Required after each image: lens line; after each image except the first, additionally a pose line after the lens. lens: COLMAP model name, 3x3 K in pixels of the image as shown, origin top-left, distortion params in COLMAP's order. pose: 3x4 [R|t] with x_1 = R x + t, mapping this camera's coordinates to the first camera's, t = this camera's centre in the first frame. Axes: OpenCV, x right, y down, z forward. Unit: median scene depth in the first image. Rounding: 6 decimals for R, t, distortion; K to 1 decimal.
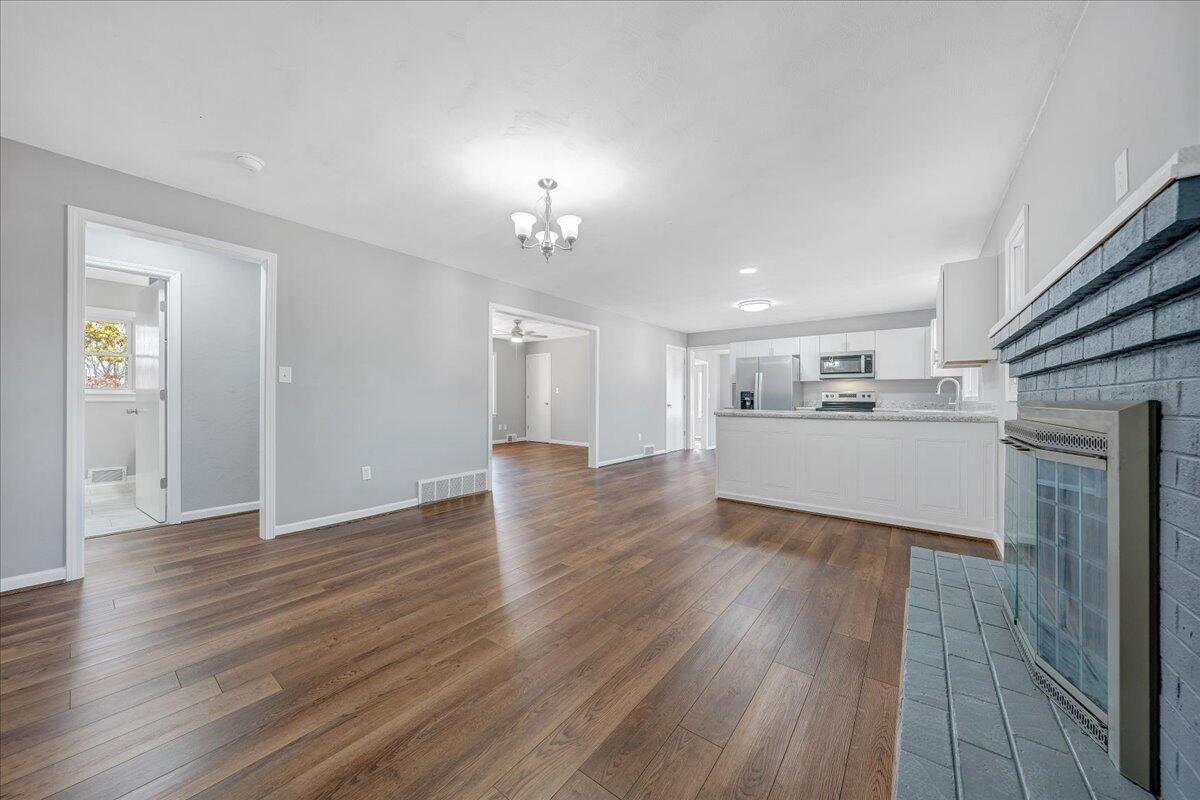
lens RADIAL K [[409.9, 0, 601.6], [0, 409.9, 398.4], [0, 0, 1]] dist [-0.002456, -0.000013]
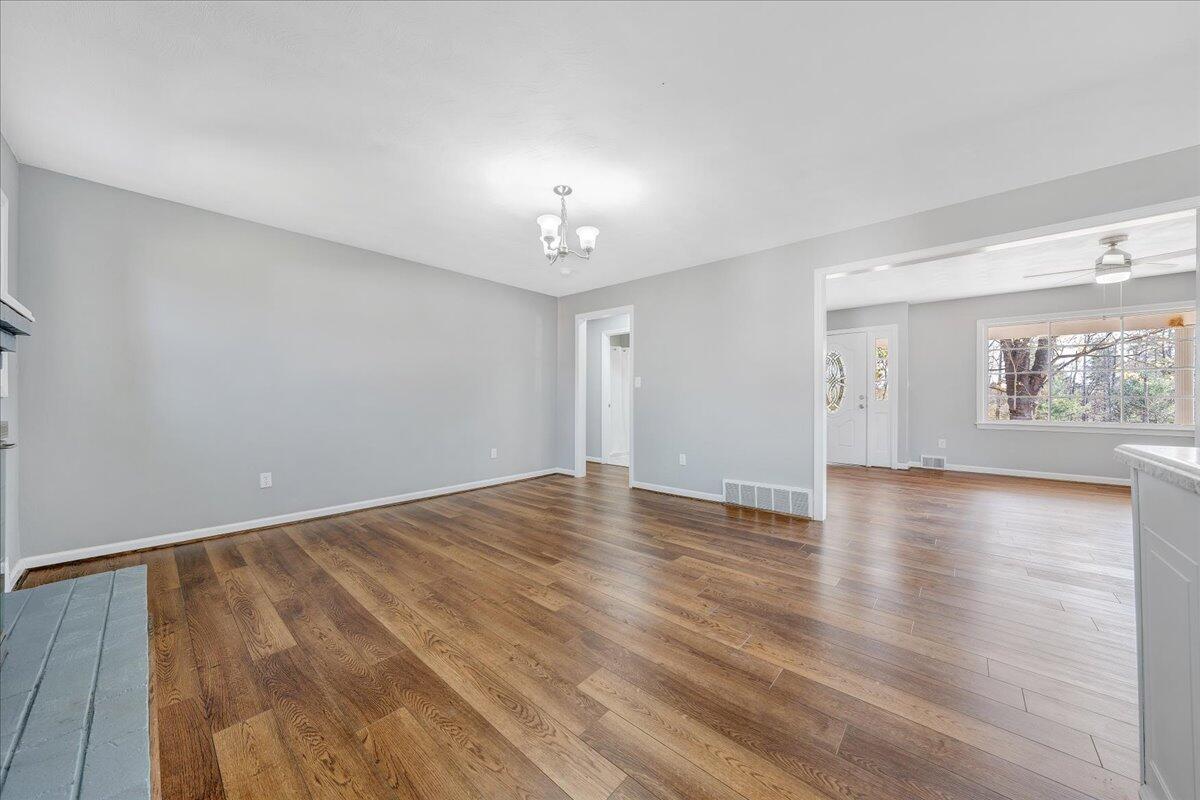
lens RADIAL K [[409.9, 0, 603.8], [0, 409.9, 398.2], [0, 0, 1]] dist [-0.002456, -0.000013]
pose [[-0.067418, -0.001910, -0.997723, 0.687460], [0.002381, 0.999995, -0.002075, 0.003156], [0.997722, -0.002515, -0.067413, 0.899266]]
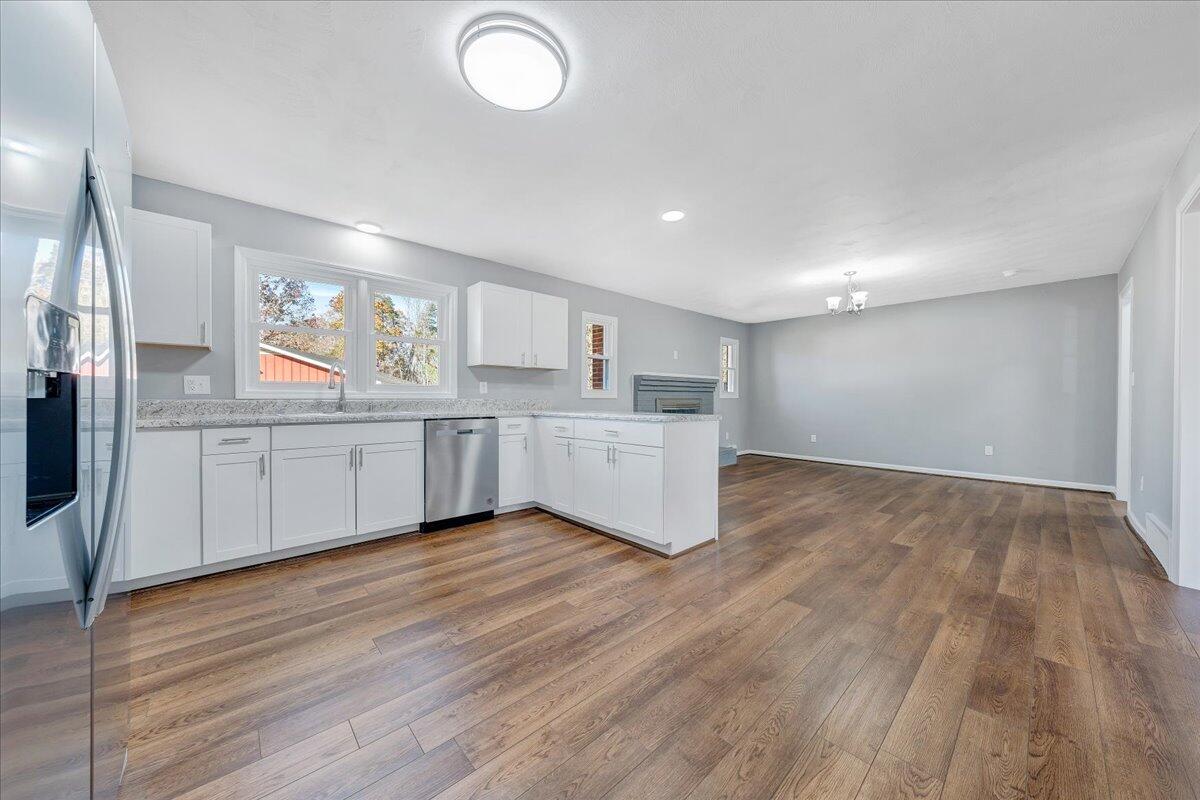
lens RADIAL K [[409.9, 0, 605.8], [0, 409.9, 400.3], [0, 0, 1]] dist [-0.002456, -0.000013]
pose [[-0.984241, -0.002832, 0.176810, 0.432908], [-0.002596, 0.999995, 0.001564, 0.006226], [-0.176813, 0.001080, -0.984244, 2.201829]]
